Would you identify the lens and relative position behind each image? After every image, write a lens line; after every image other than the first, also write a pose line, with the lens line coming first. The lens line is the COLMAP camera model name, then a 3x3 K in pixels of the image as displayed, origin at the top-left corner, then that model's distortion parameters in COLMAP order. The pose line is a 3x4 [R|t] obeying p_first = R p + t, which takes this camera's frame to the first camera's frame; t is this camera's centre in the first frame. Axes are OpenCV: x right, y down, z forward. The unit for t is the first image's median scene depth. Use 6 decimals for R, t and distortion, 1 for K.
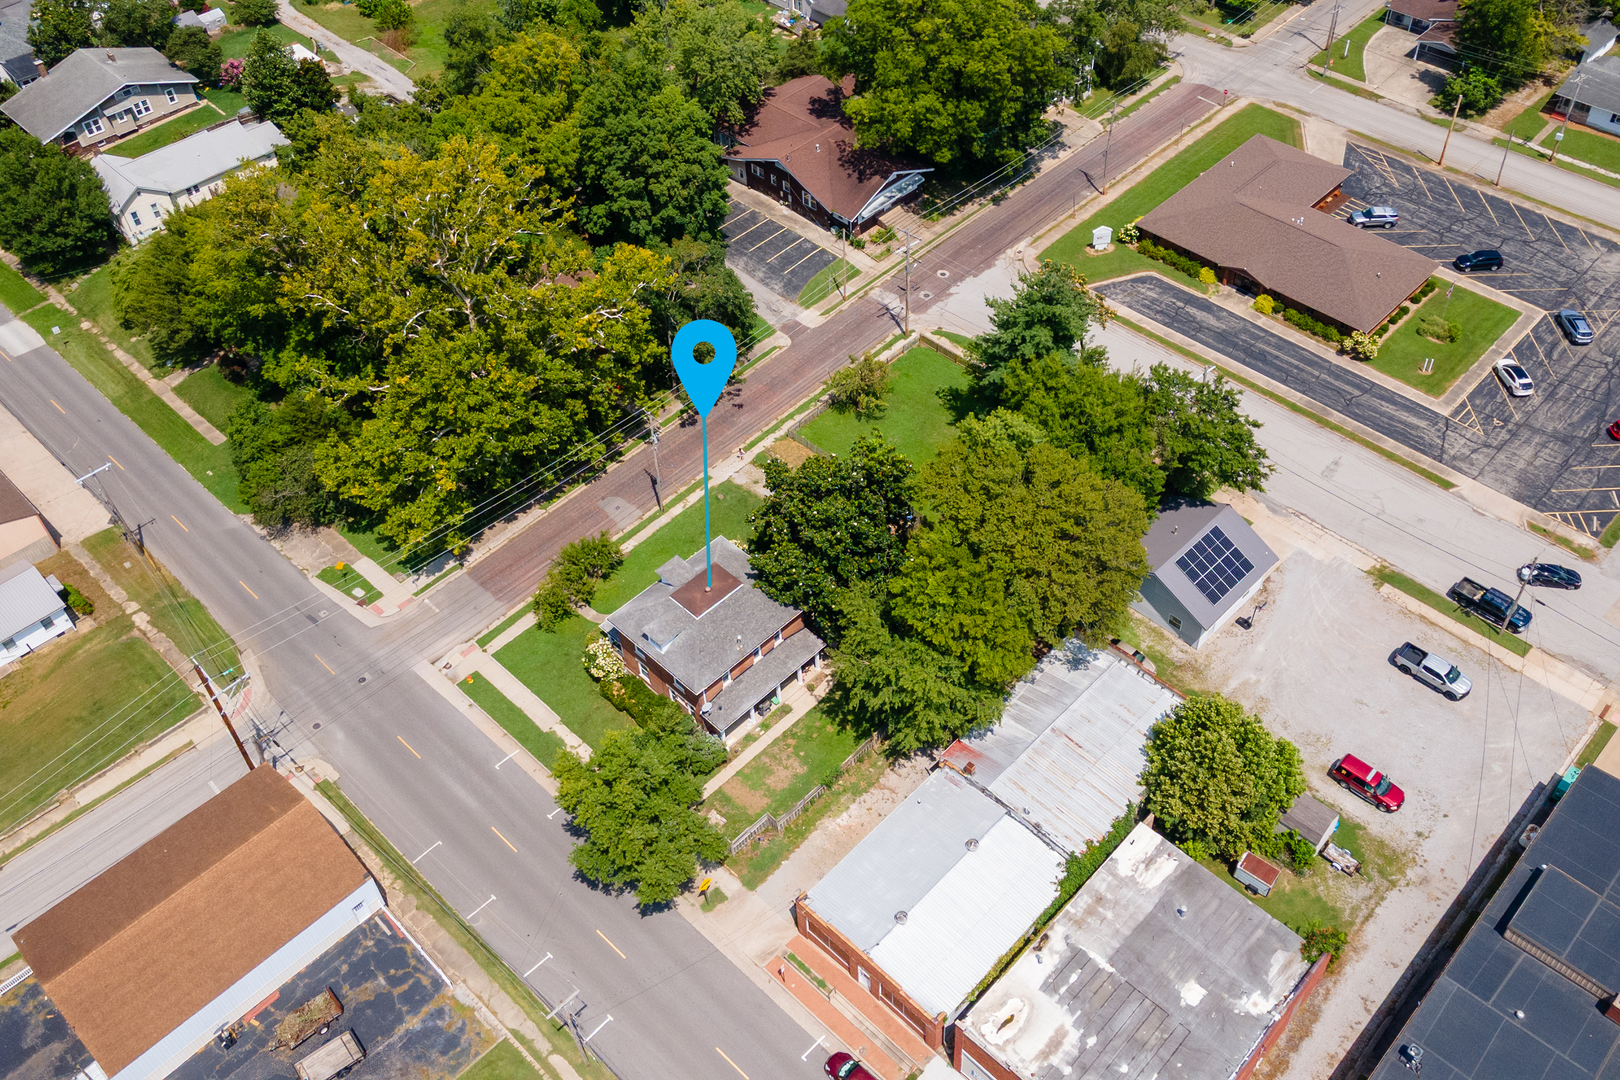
lens RADIAL K [[1231.0, 0, 837.1], [0, 1231.0, 539.6], [0, 0, 1]] dist [-0.002157, 0.053988]
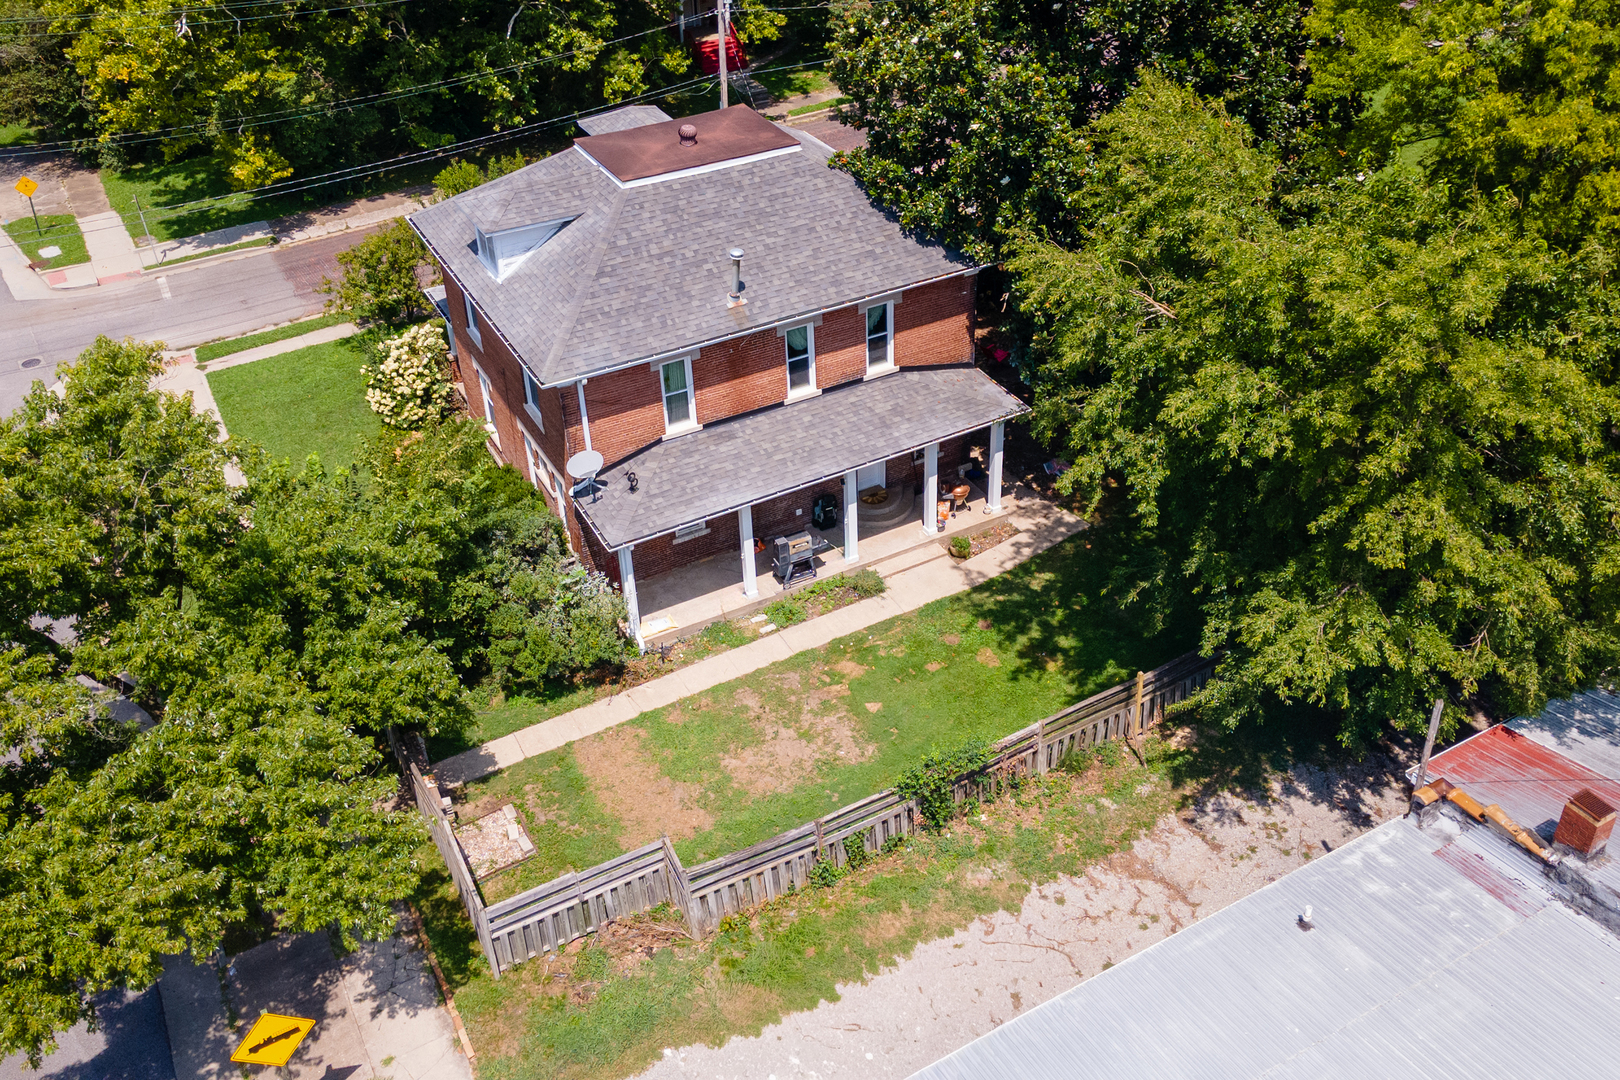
lens RADIAL K [[1233.2, 0, 810.0], [0, 1233.2, 540.0], [0, 0, 1]] dist [0.001595, 0.061720]
pose [[0.944743, 0.139173, -0.296803, 0.036679], [-0.206952, 0.955380, -0.210758, 0.193851], [0.254228, 0.260537, 0.931391, 0.691743]]
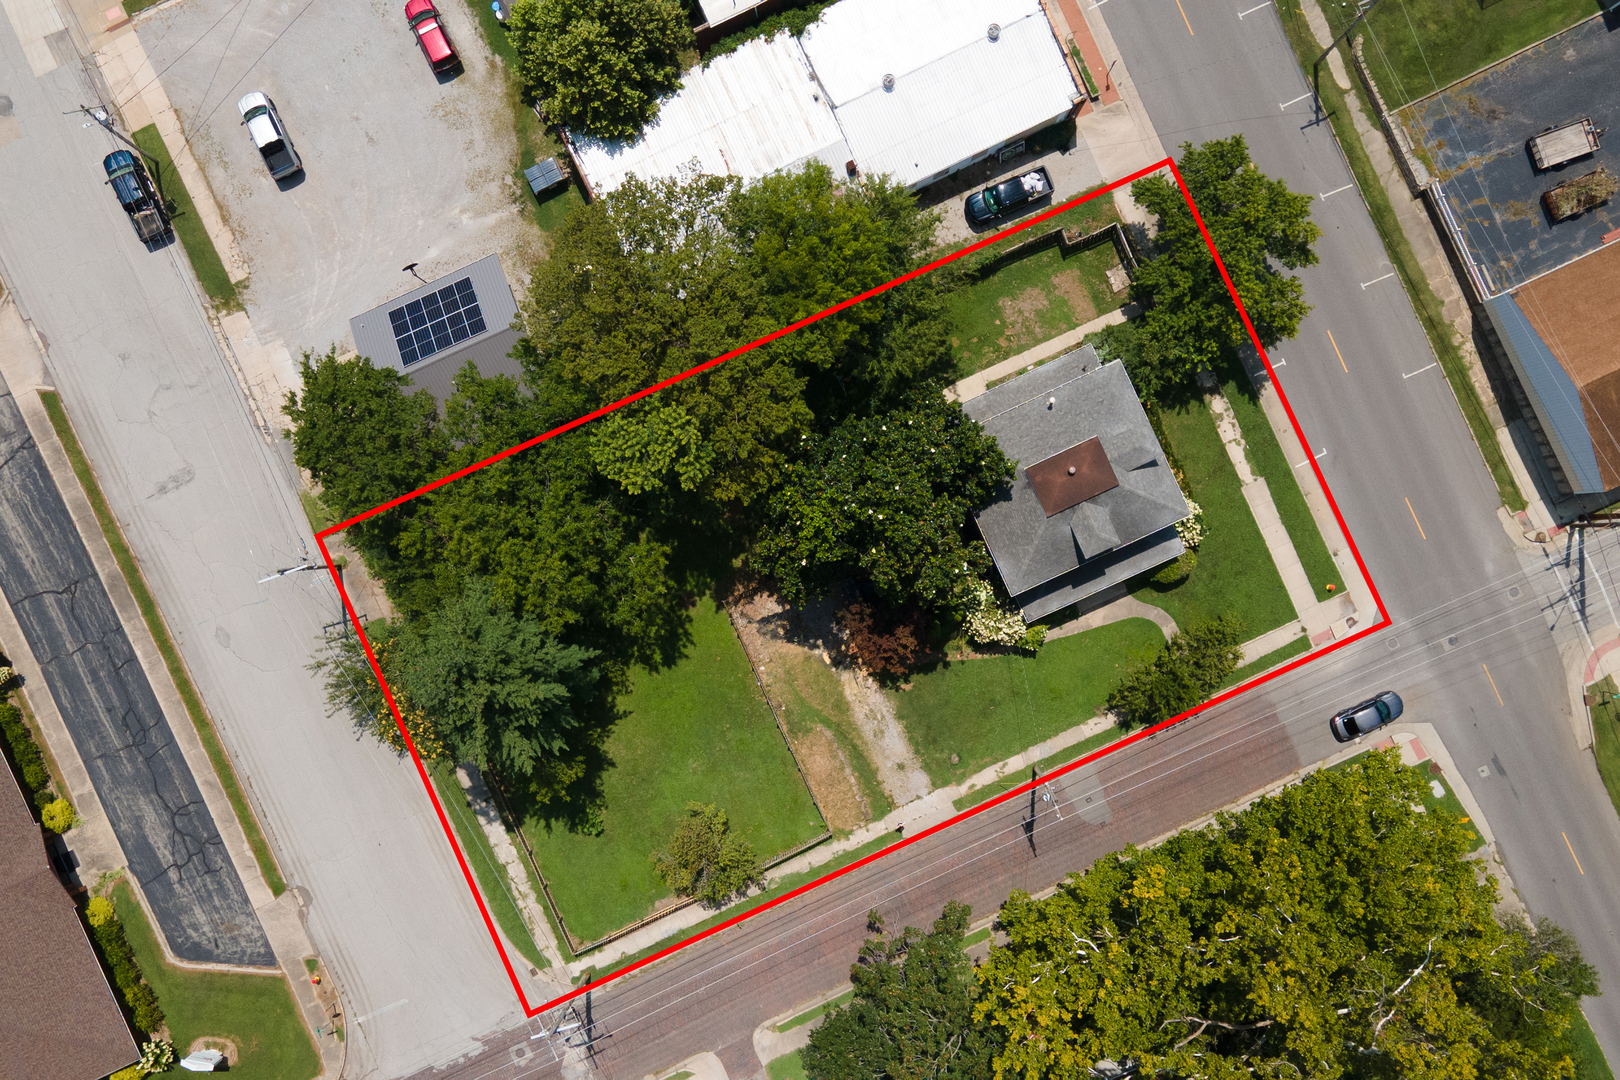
lens RADIAL K [[1231.0, 0, 837.1], [0, 1231.0, 539.6], [0, 0, 1]] dist [-0.002157, 0.053988]
pose [[-0.931890, -0.360958, 0.035916, -0.009297], [0.299815, -0.710715, 0.636392, -0.504426], [-0.204185, 0.603816, 0.770529, 0.429049]]
